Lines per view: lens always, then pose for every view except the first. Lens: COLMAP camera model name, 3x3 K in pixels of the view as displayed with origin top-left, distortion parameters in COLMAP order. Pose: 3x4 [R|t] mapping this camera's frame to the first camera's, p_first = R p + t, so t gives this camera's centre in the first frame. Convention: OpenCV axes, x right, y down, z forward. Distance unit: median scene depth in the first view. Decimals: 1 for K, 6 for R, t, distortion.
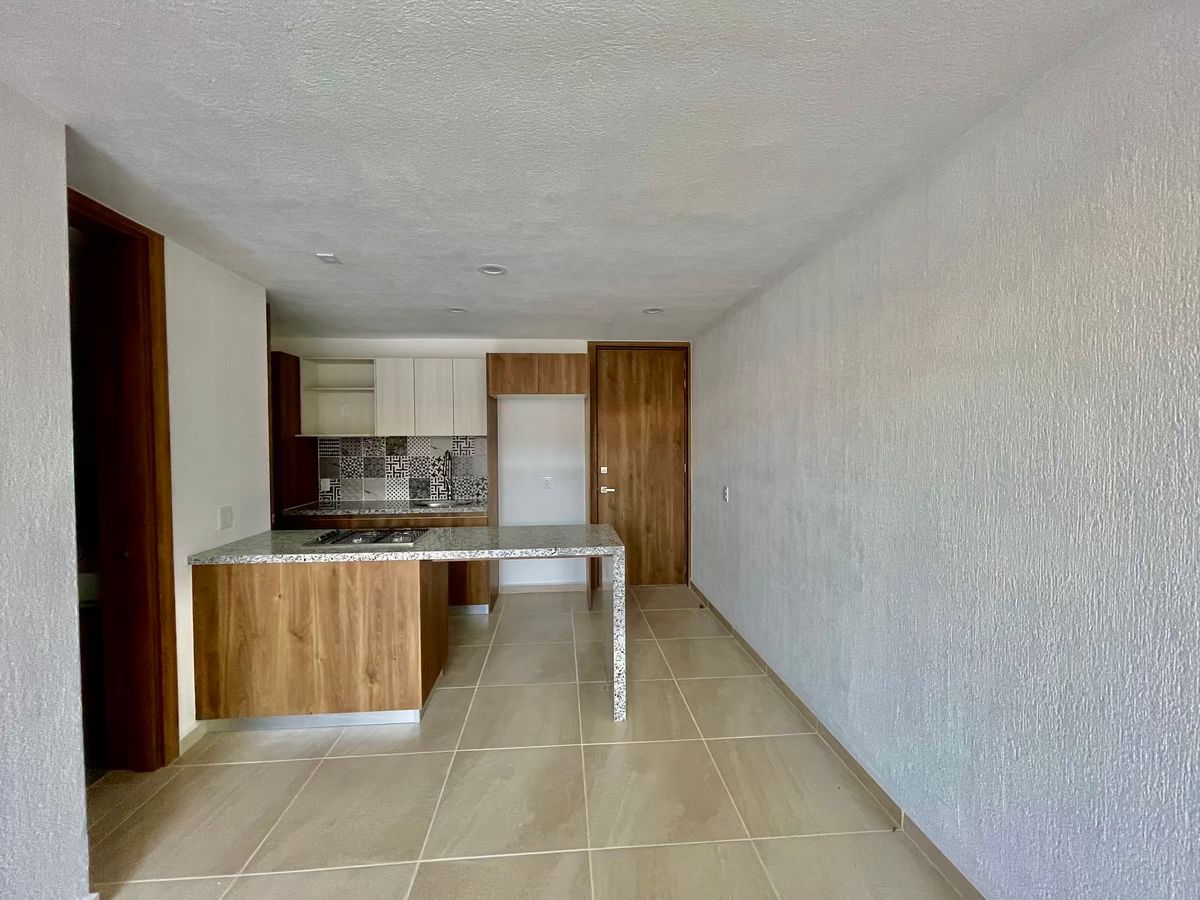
lens RADIAL K [[483.3, 0, 599.6], [0, 483.3, 447.5], [0, 0, 1]] dist [-0.001969, 0.000317]
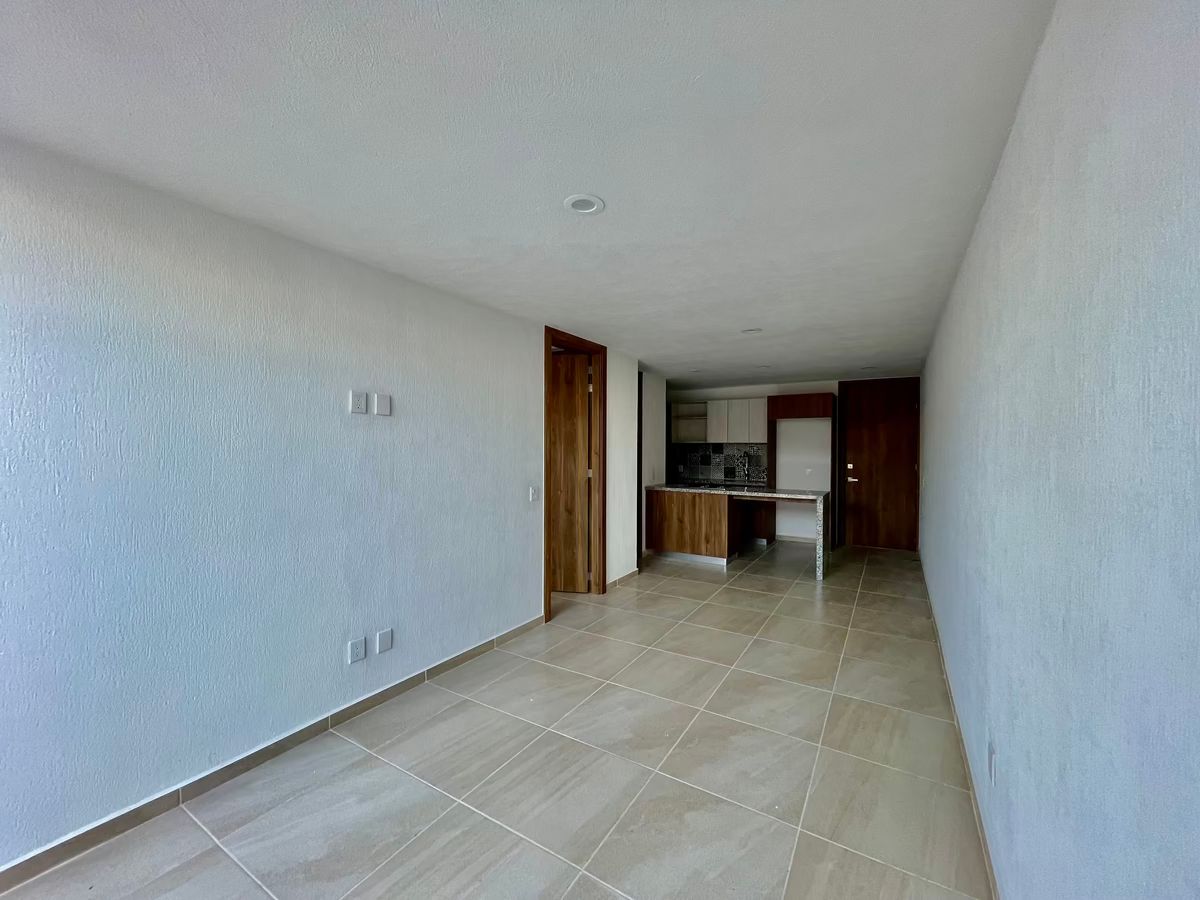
lens RADIAL K [[483.3, 0, 593.0], [0, 483.3, 449.3], [0, 0, 1]] dist [-0.001969, 0.000317]
pose [[0.799893, 0.011331, -0.600035, 0.308483], [-0.022030, 0.999702, -0.010490, 0.031300], [0.599738, 0.021610, 0.799905, -0.769191]]
